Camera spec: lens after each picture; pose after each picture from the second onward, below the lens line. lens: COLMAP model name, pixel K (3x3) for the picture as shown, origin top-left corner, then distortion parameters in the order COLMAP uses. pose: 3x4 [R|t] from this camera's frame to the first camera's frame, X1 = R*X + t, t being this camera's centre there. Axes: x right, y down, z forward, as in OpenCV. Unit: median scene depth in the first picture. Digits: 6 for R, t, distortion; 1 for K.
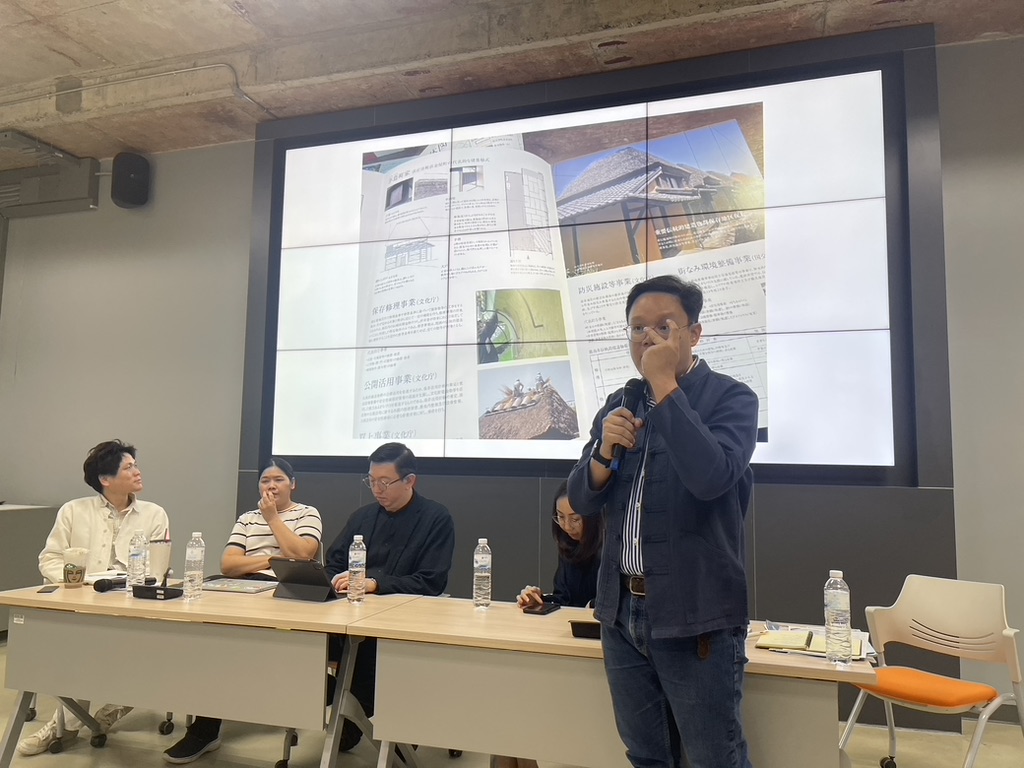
lens RADIAL K [[769.8, 0, 513.0], [0, 769.8, 379.9], [0, 0, 1]] dist [0.078965, -0.098173]
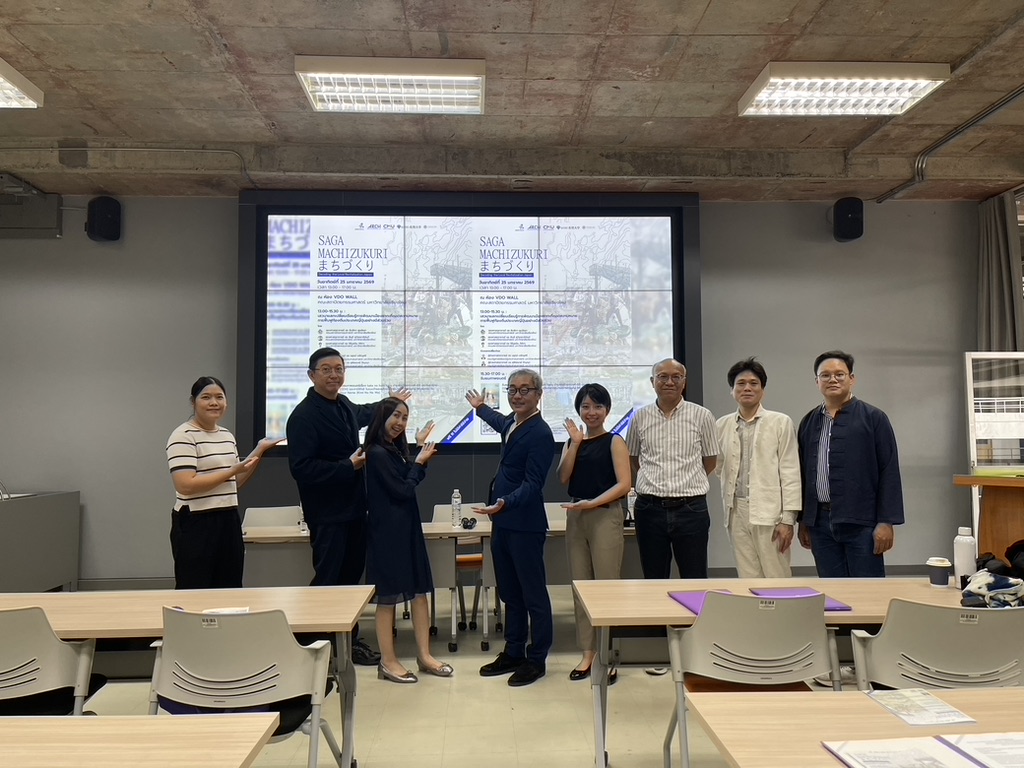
lens RADIAL K [[781.4, 0, 512.0], [0, 781.4, 384.0], [0, 0, 1]] dist [0.068164, -0.082905]
pose [[0.931181, 0.001852, 0.364552, -0.451820], [-0.014798, 0.999355, 0.032721, -0.067136], [-0.364256, -0.035864, 0.930608, -0.466465]]
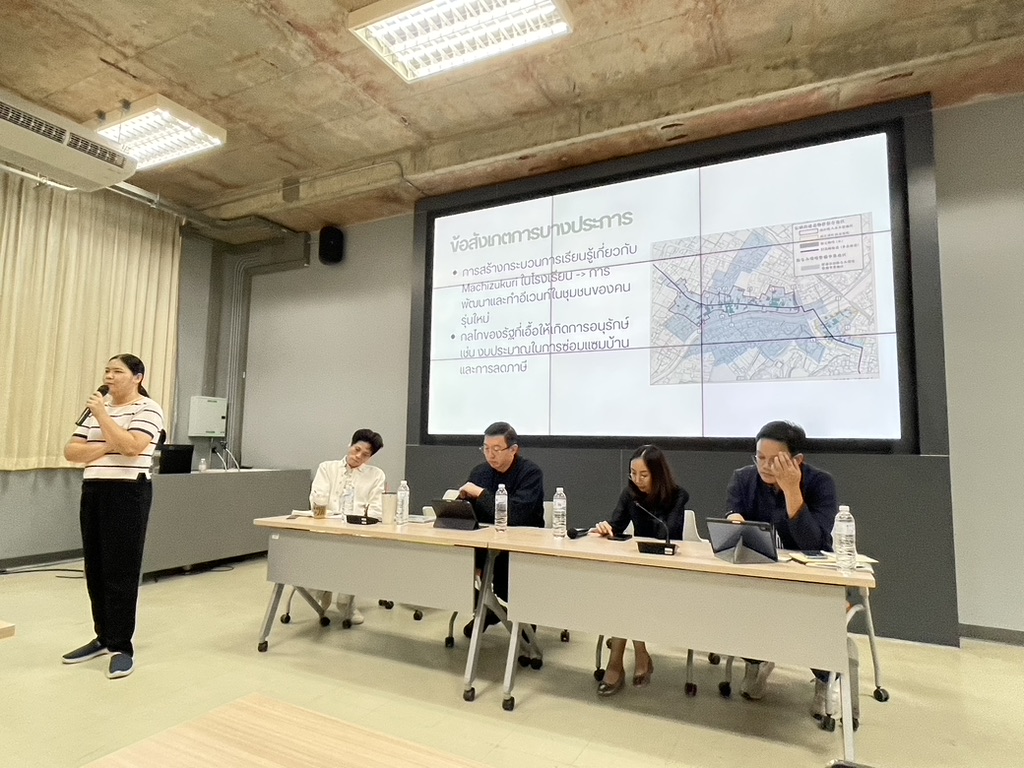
lens RADIAL K [[595.8, 0, 512.0], [0, 595.8, 384.0], [0, 0, 1]] dist [-0.004473, -0.000260]
pose [[0.989236, -0.013548, -0.145701, -0.001467], [0.013032, 0.999905, -0.004499, 0.012695], [0.145749, 0.002552, 0.989318, -0.049553]]
